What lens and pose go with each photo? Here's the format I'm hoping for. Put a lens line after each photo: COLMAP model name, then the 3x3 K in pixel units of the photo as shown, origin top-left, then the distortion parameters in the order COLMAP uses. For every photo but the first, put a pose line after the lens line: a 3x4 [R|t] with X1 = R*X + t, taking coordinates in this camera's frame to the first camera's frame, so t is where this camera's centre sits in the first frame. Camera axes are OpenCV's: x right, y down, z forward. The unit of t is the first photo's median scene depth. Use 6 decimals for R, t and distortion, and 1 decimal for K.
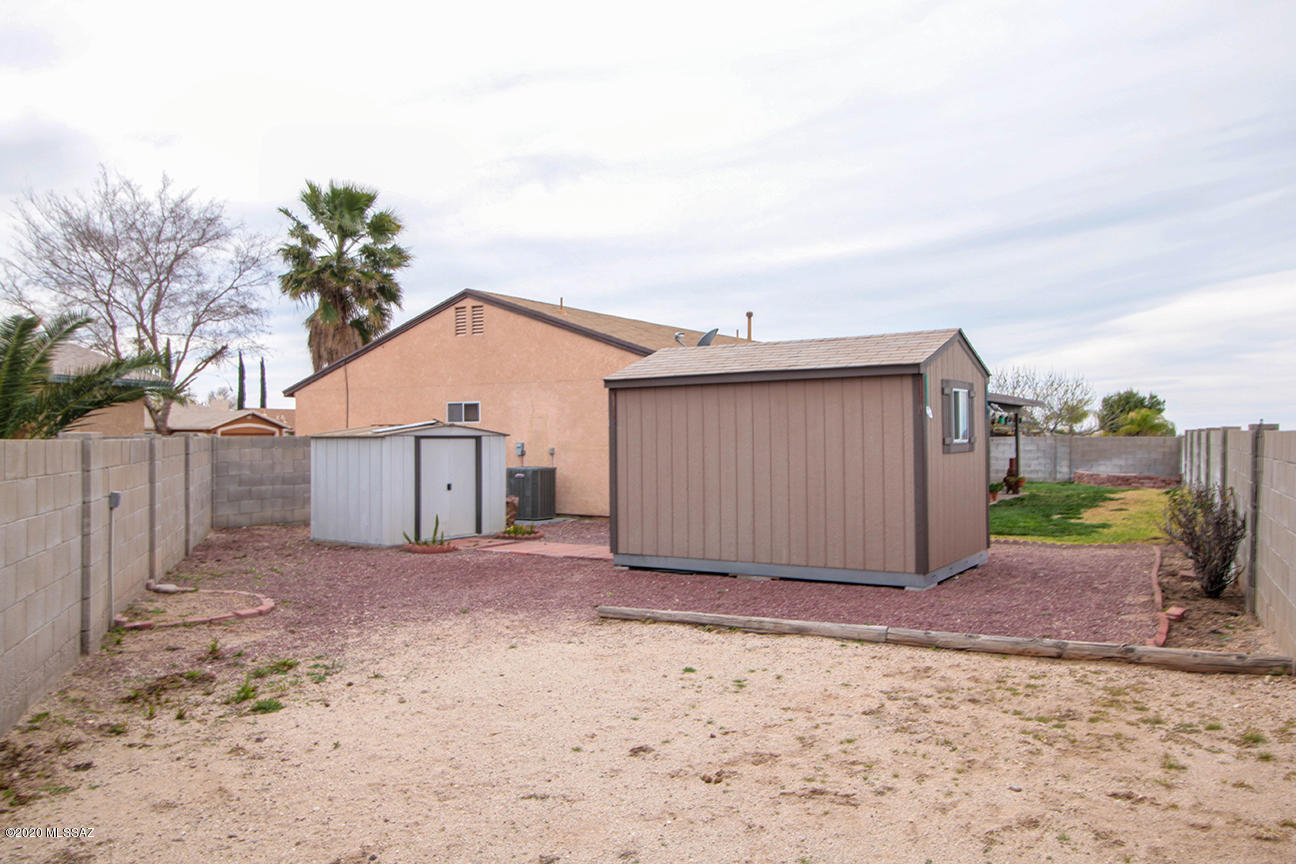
lens RADIAL K [[939.1, 0, 648.0], [0, 939.1, 432.0], [0, 0, 1]] dist [-0.043518, 0.002717]
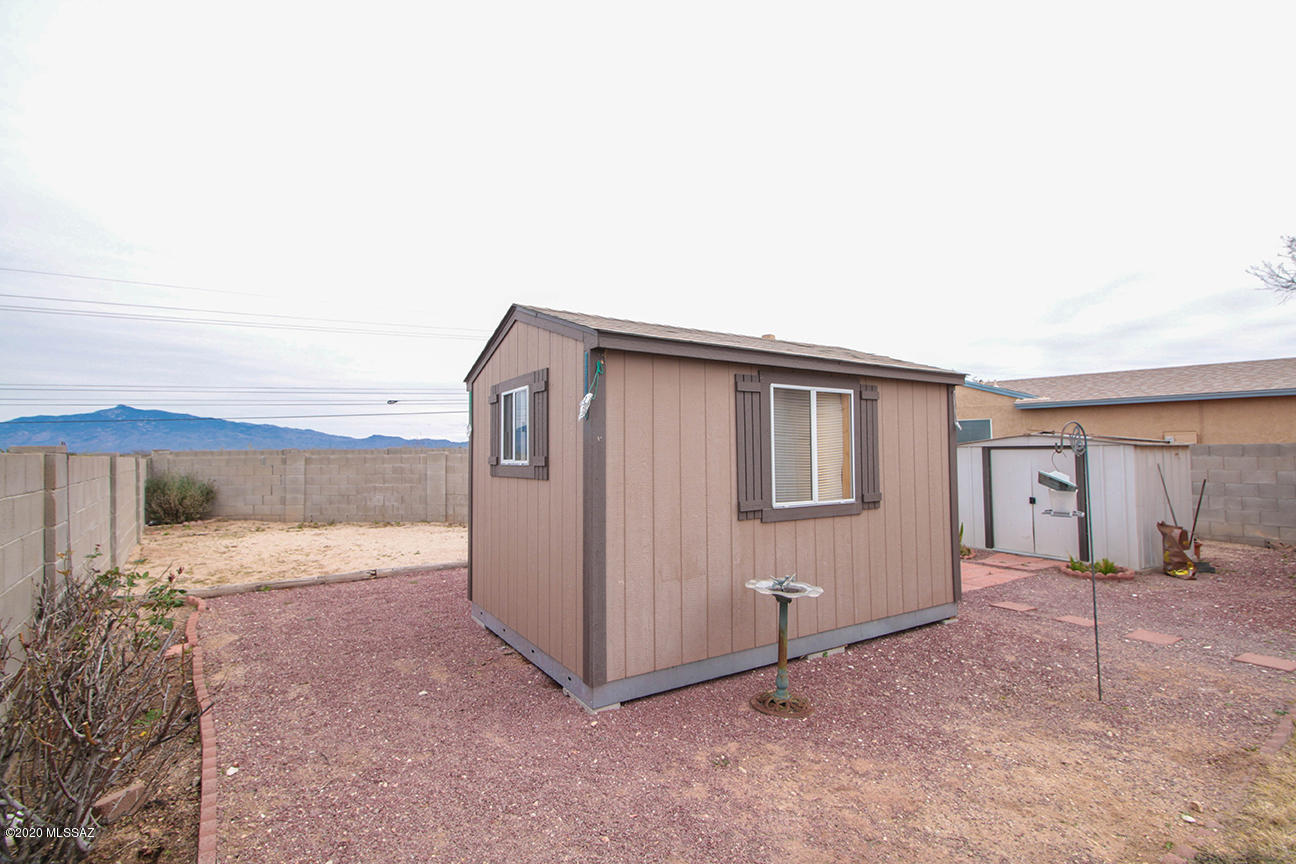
lens RADIAL K [[599.7, 0, 648.0], [0, 599.7, 432.0], [0, 0, 1]] dist [0.002194, 0.000200]
pose [[-0.409936, -0.024408, -0.911788, 0.230493], [0.009363, 0.999477, -0.030965, 0.001653], [0.912066, -0.021231, -0.409493, 0.407145]]
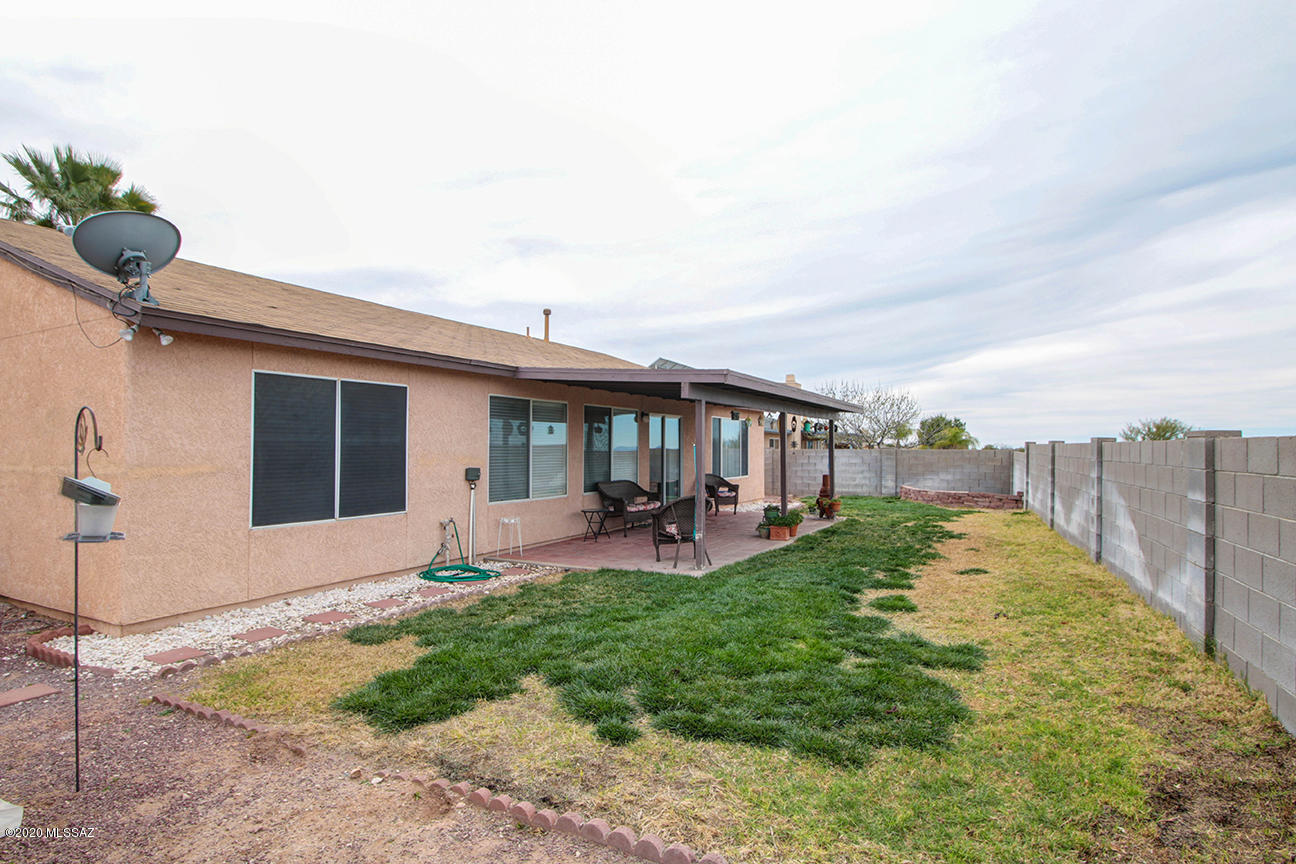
lens RADIAL K [[705.1, 0, 648.0], [0, 705.1, 432.0], [0, 0, 1]] dist [-0.001861, -0.000954]
pose [[0.996325, 0.005577, 0.085477, 0.146339], [-0.004047, 0.999829, -0.018060, 0.001483], [-0.085563, 0.017648, 0.996176, 0.318711]]
